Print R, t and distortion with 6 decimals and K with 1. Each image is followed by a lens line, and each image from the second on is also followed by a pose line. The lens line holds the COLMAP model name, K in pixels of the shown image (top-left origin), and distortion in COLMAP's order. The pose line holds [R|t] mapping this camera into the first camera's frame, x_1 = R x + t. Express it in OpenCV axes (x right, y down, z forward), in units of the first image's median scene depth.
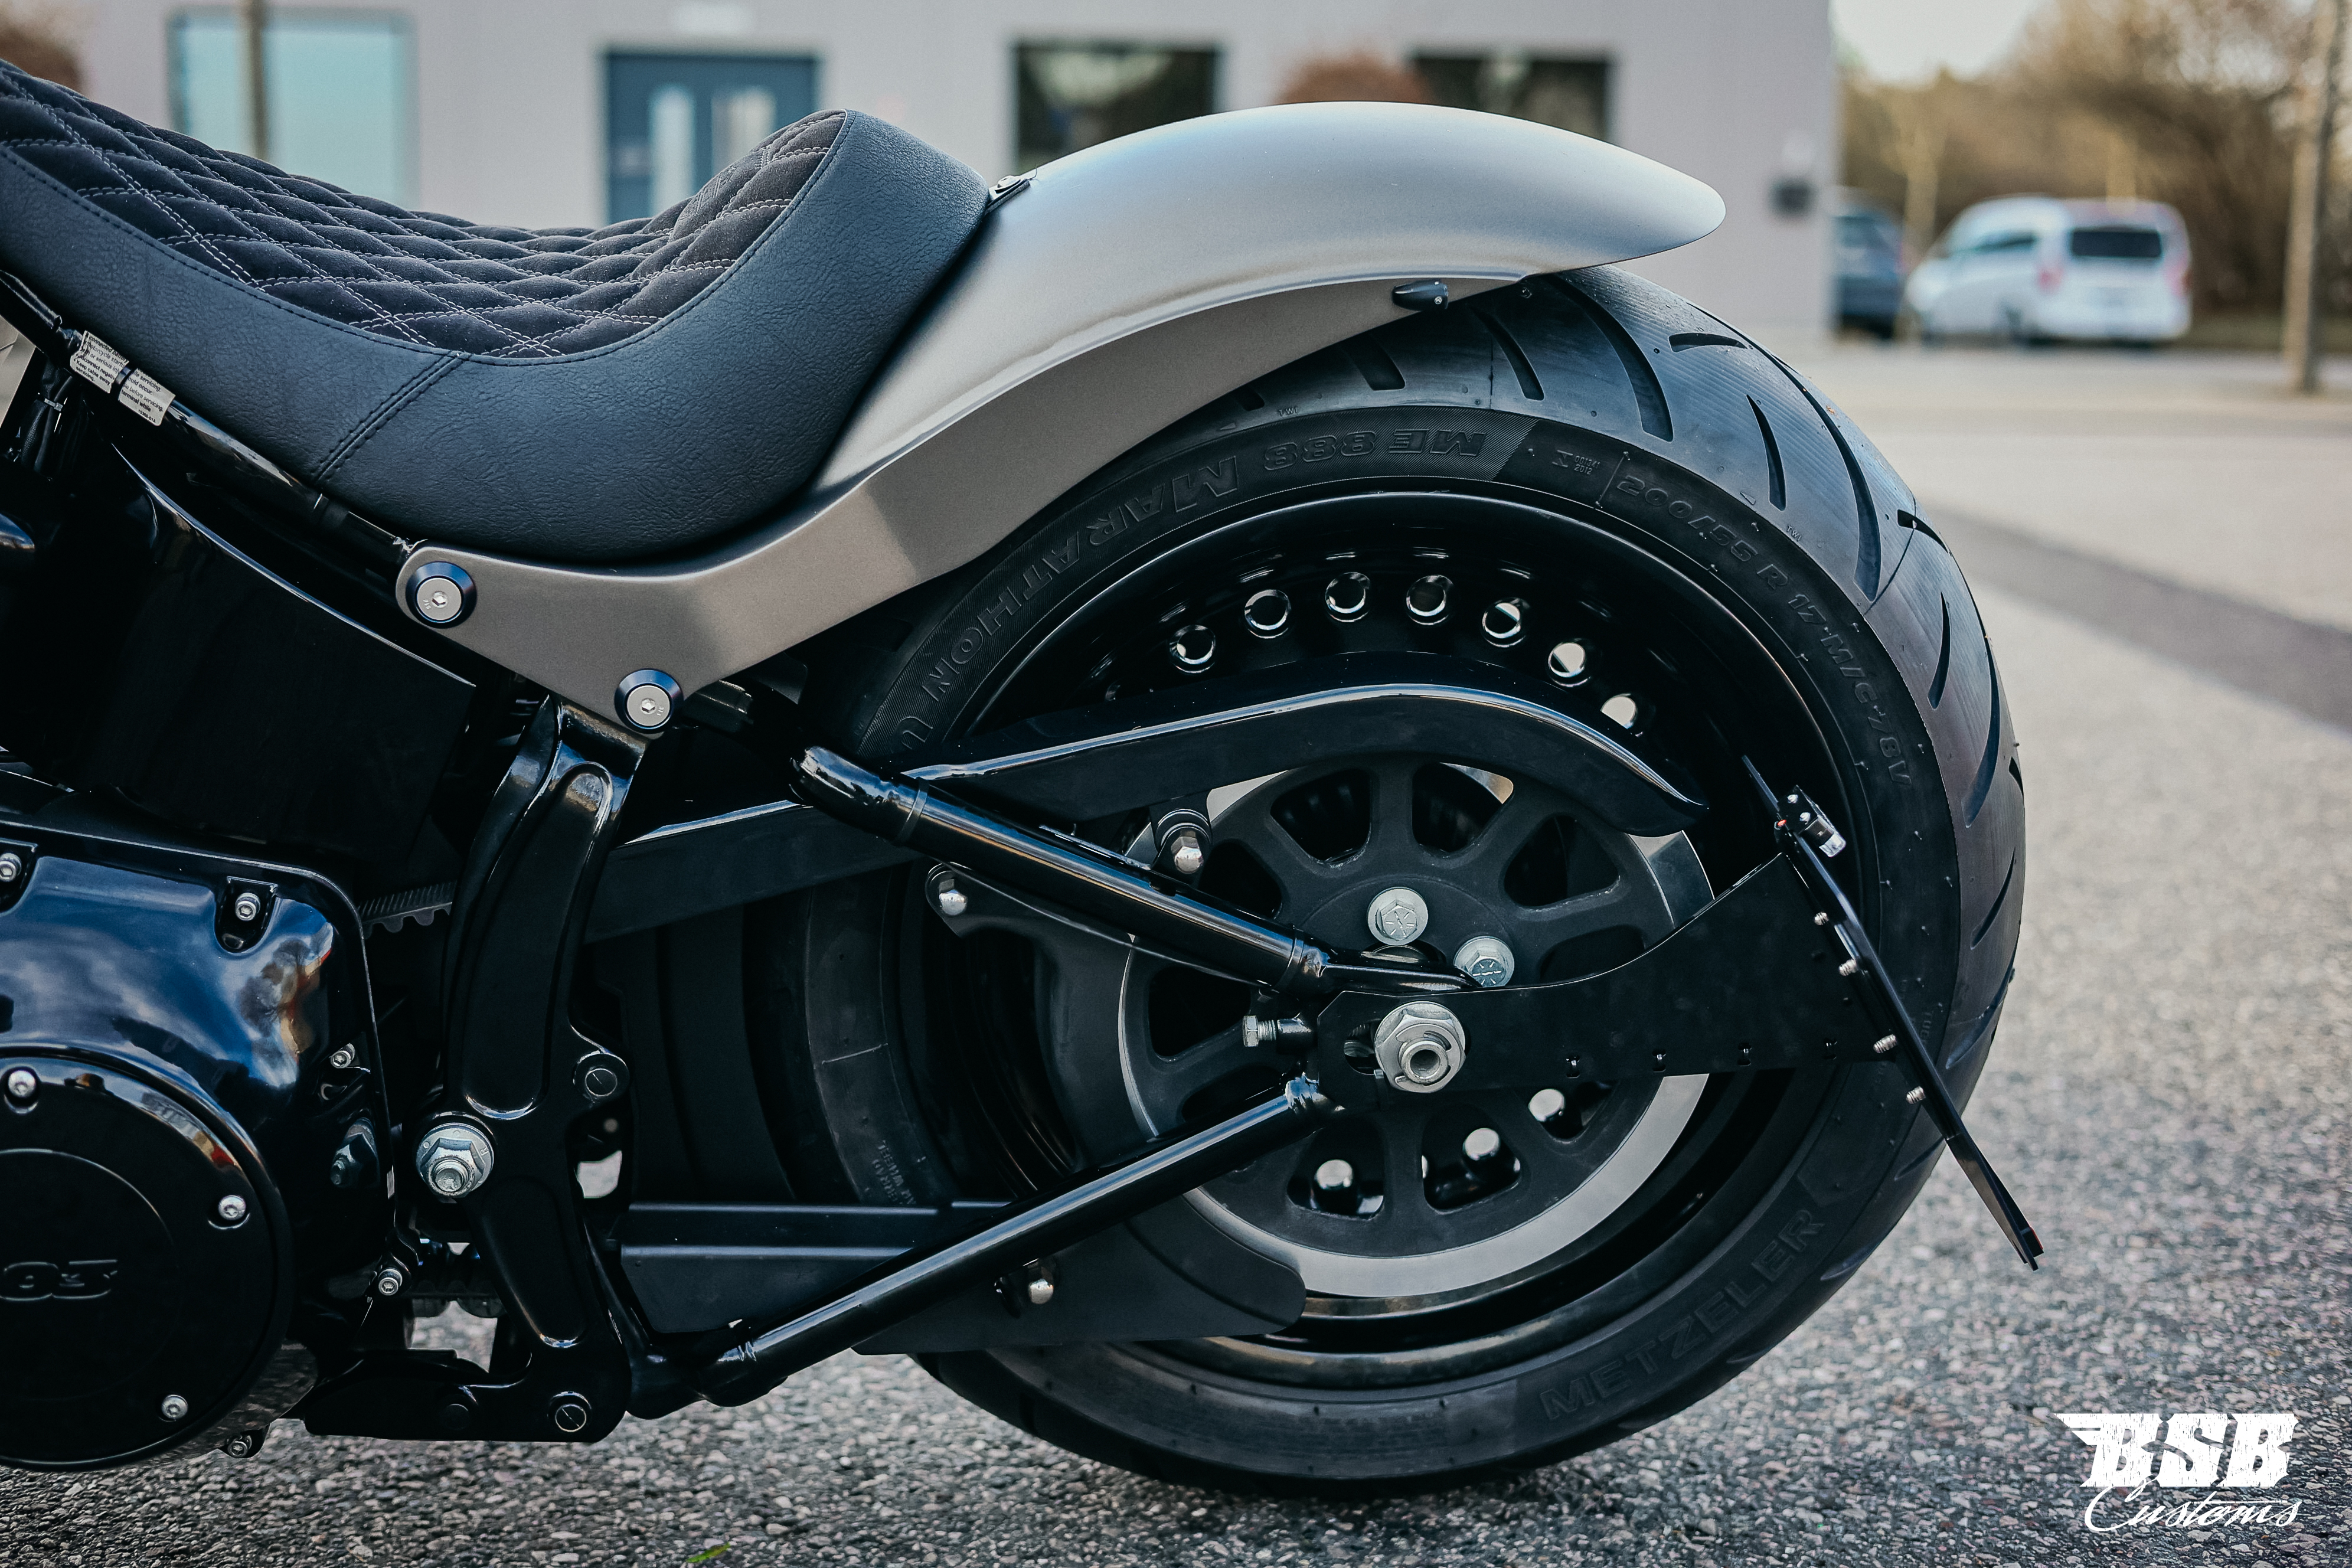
lens RADIAL K [[3405.6, 0, 1162.8], [0, 3405.6, 766.0], [0, 0, 1]] dist [0.009290, 0.000000]
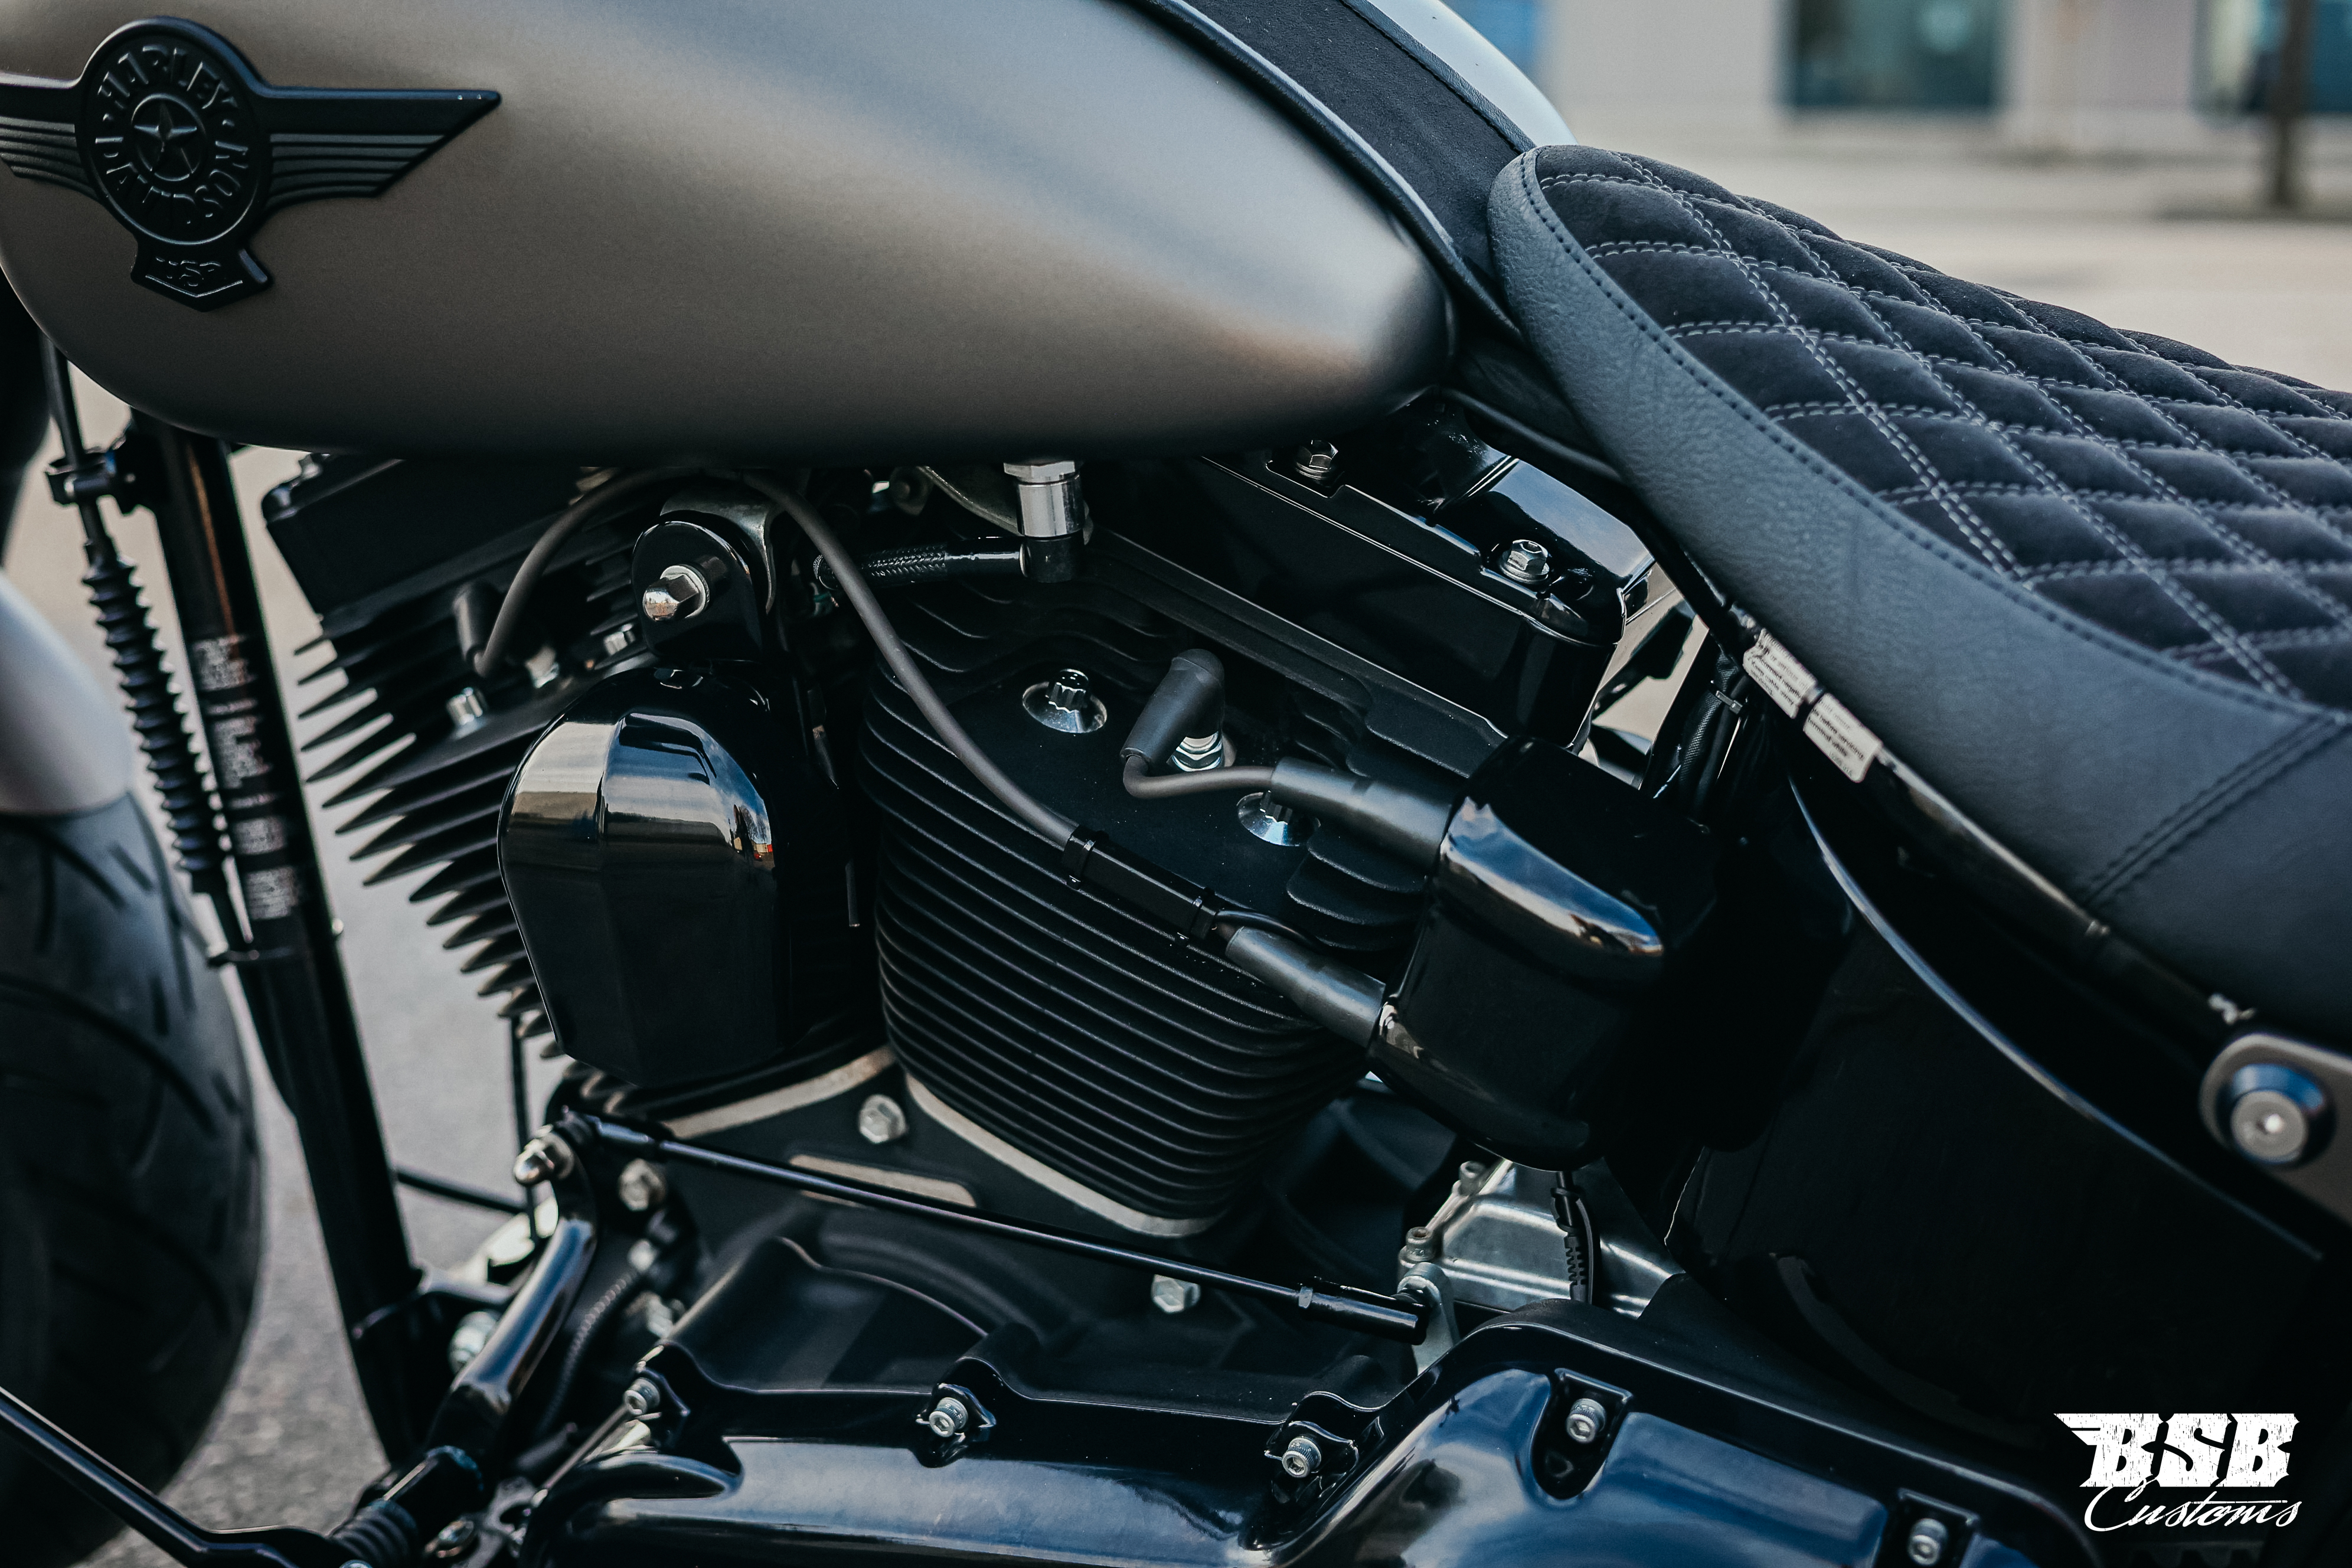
lens RADIAL K [[3405.6, 0, 1194.7], [0, 3405.6, 766.7], [0, 0, 1]] dist [0.009290, 0.000000]
pose [[0.844296, 0.100788, -0.526314, -0.060923], [-0.063710, 0.994067, 0.088159, -0.147688], [0.532077, -0.040901, 0.845708, 0.381854]]
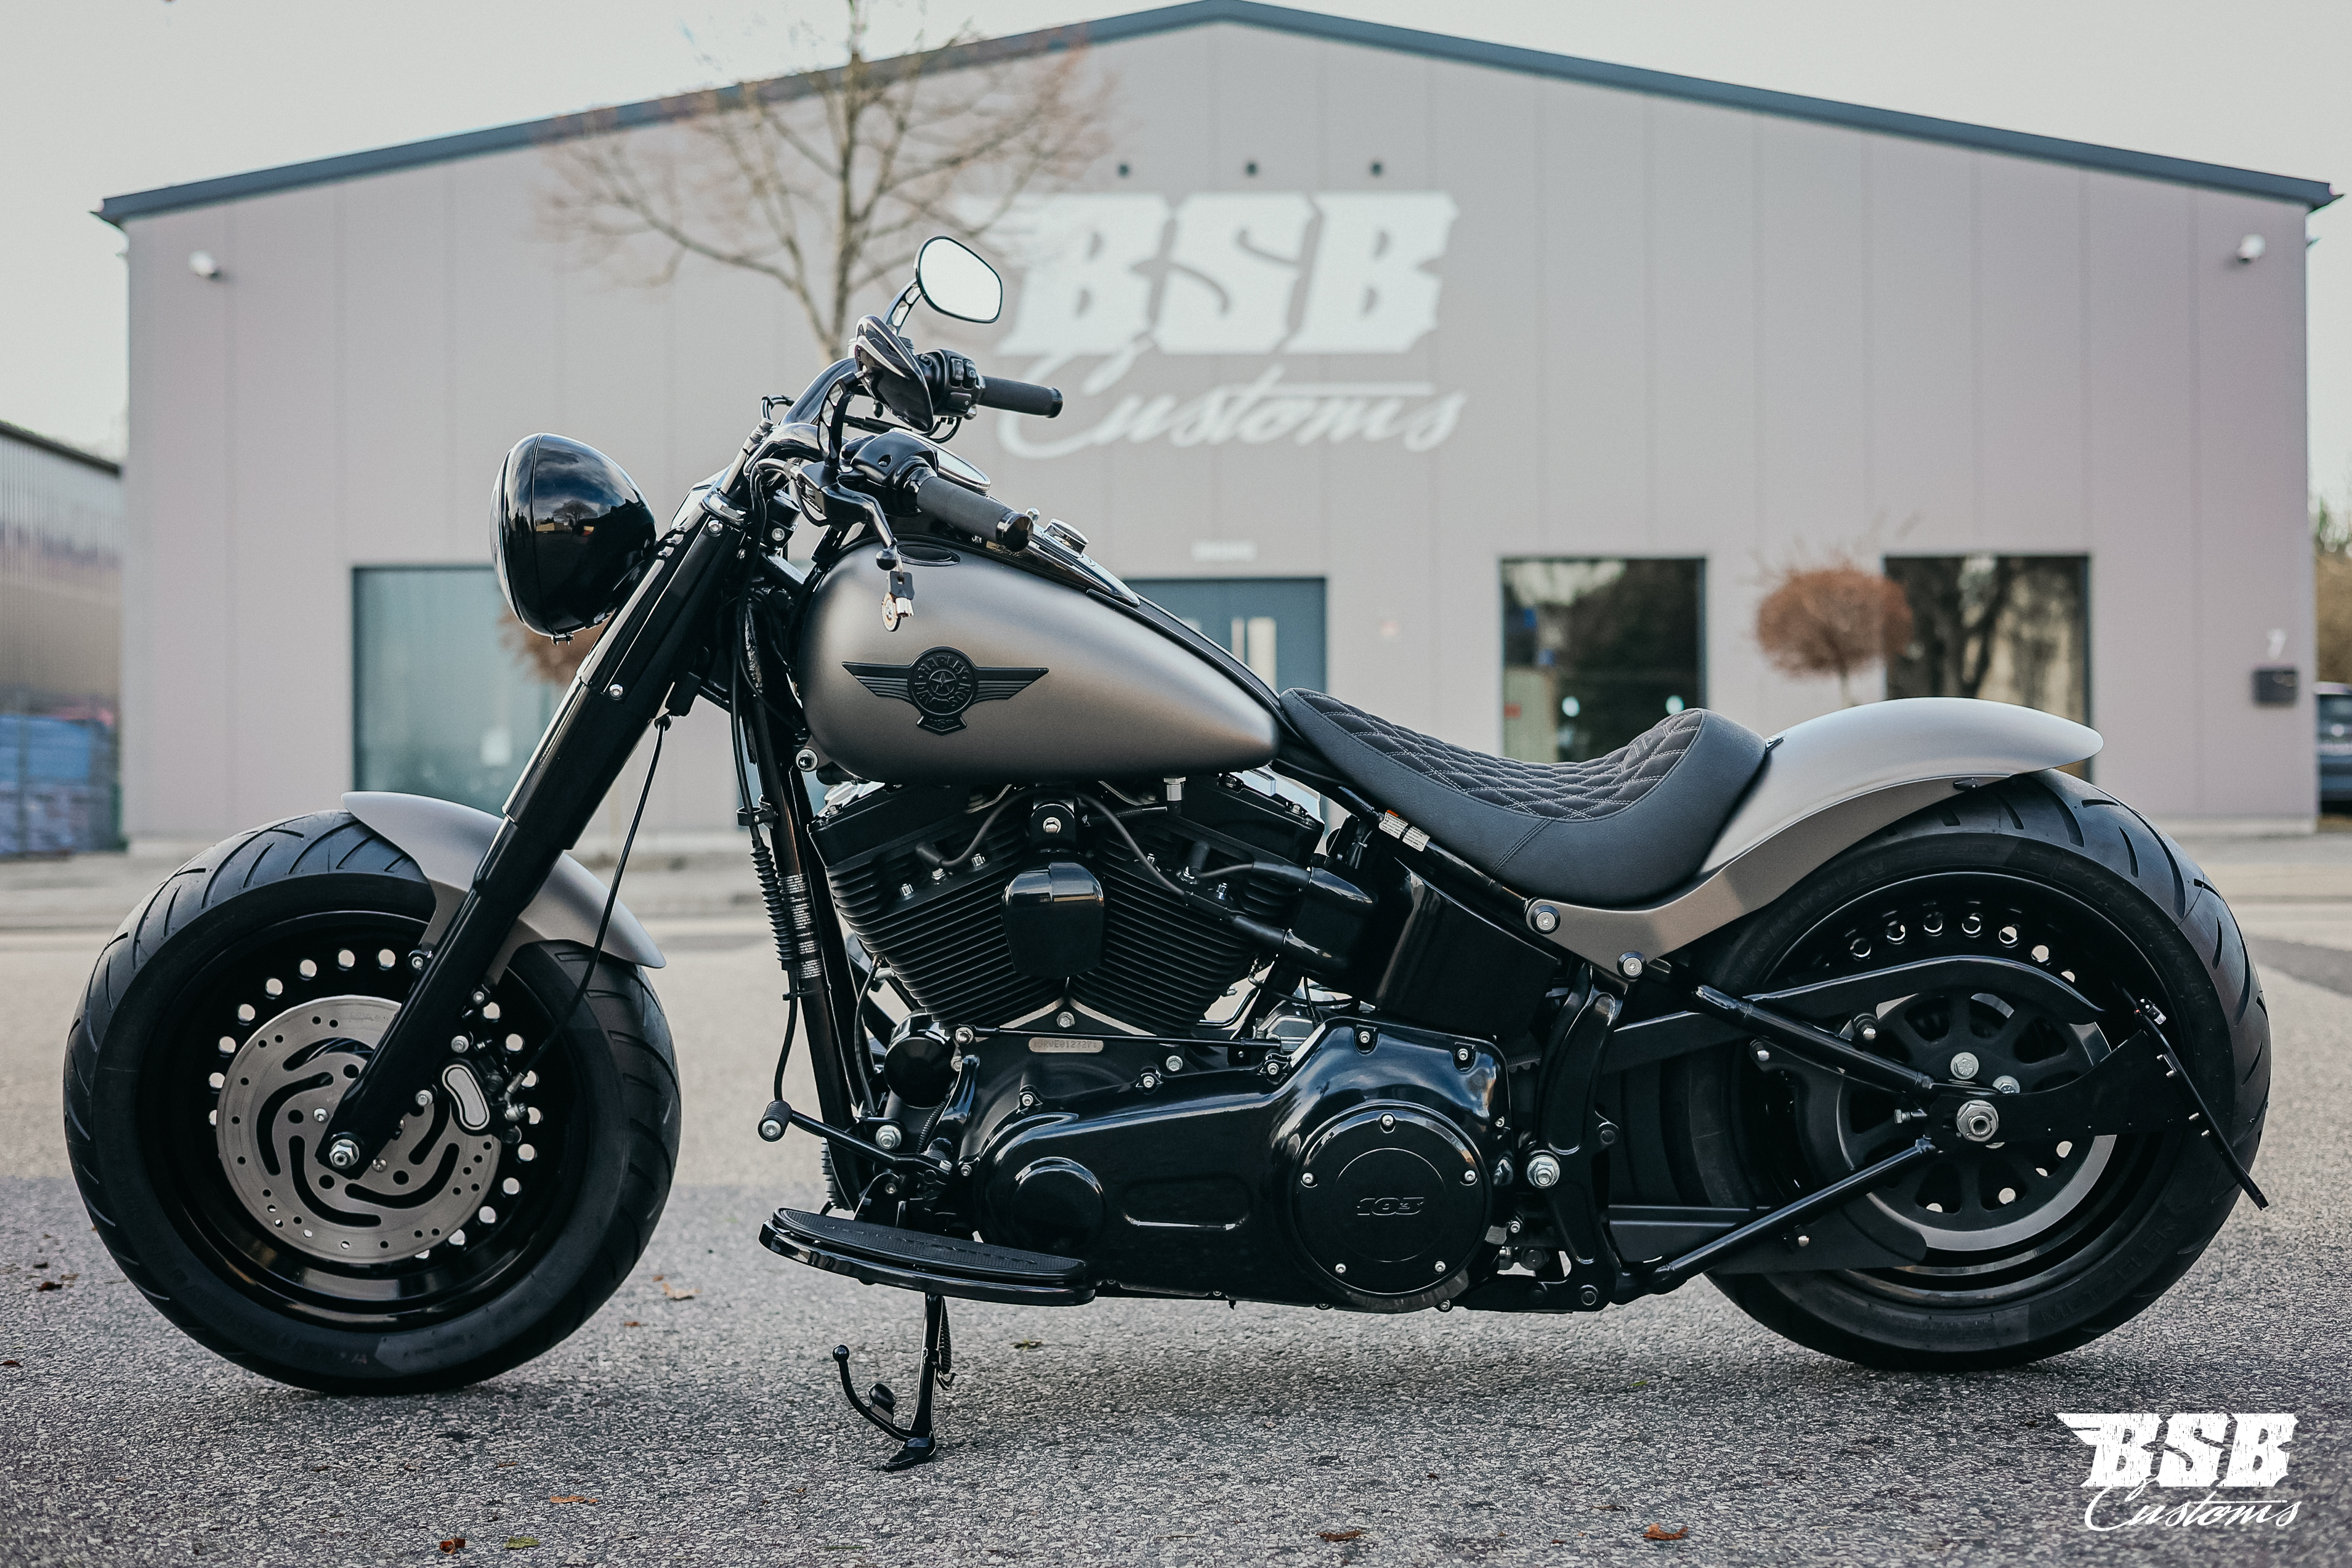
lens RADIAL K [[3405.6, 0, 1181.3], [0, 3405.6, 764.8], [0, 0, 1]] dist [0.009290, 0.000000]
pose [[0.991193, -0.022754, -0.130454, -0.147442], [0.003614, 0.989407, -0.145120, 0.178253], [0.132375, 0.143370, 0.980776, -1.311263]]
